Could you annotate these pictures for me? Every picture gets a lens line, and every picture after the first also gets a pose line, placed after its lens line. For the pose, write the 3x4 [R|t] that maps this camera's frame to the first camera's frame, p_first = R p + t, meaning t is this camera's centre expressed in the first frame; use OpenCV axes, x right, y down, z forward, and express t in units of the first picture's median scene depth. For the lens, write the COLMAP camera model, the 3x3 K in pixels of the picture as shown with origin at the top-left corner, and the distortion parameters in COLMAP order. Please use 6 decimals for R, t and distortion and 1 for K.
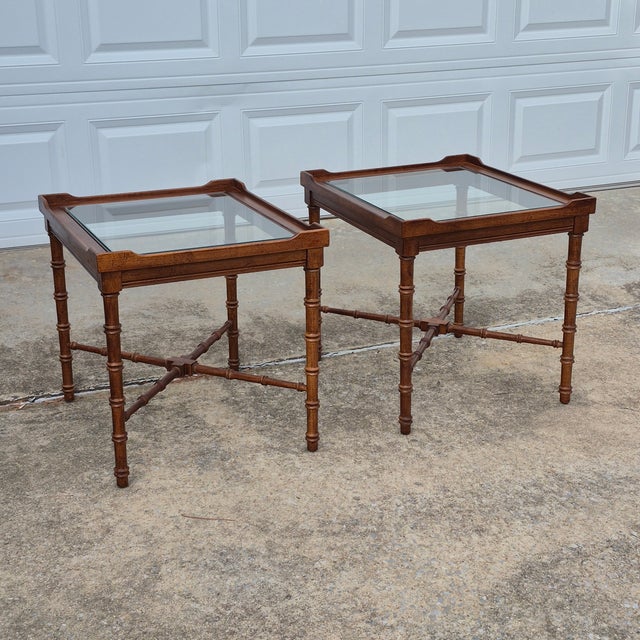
lens RADIAL K [[1172.2, 0, 297.2], [0, 1172.2, 320.3], [0, 0, 1]] dist [0.167831, -0.161461]
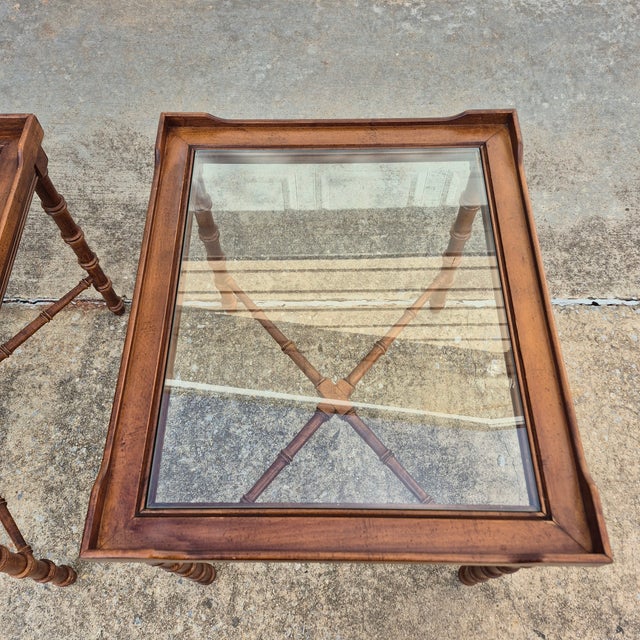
lens RADIAL K [[596.6, 0, 309.2], [0, 596.6, 317.8], [0, 0, 1]] dist [0.108986, -0.136687]
pose [[0.923127, 0.335703, -0.187456, 0.168181], [-0.120117, 0.714927, 0.688805, -0.291130], [0.365251, -0.613338, 0.700292, 0.863801]]
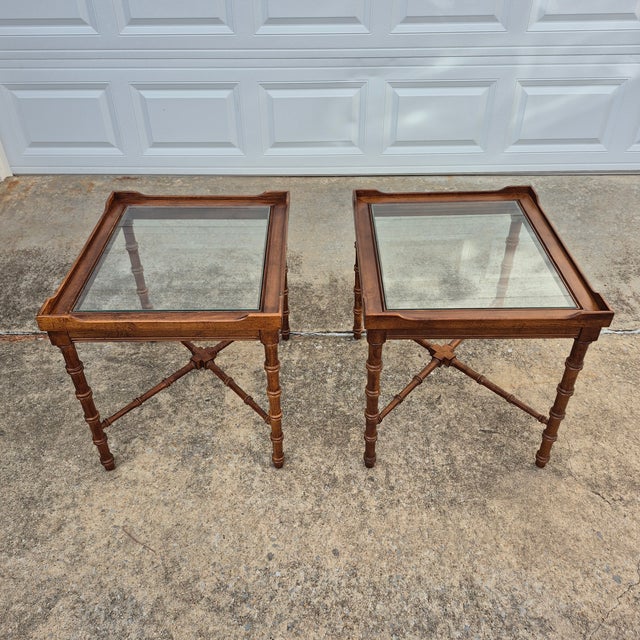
lens RADIAL K [[588.3, 0, 308.2], [0, 588.3, 322.6], [0, 0, 1]] dist [0.104018, -0.119909]
pose [[0.922121, 0.236231, -0.306410, 0.180432], [-0.120871, 0.928214, 0.351865, -0.223411], [0.367536, -0.287427, 0.884479, 0.523811]]
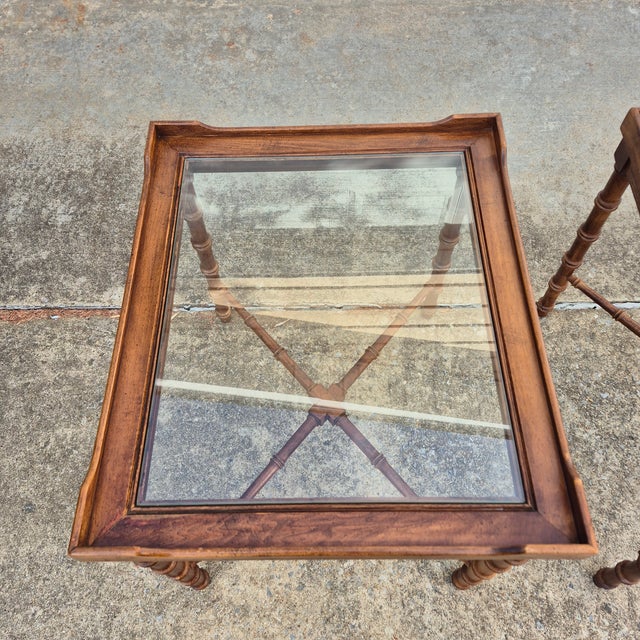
lens RADIAL K [[588.3, 0, 308.2], [0, 588.3, 322.6], [0, 0, 1]] dist [0.104018, -0.119909]
pose [[0.922340, 0.327156, -0.205567, -0.049931], [-0.103370, 0.721576, 0.684575, -0.256039], [0.372295, -0.610161, 0.699357, 0.778189]]
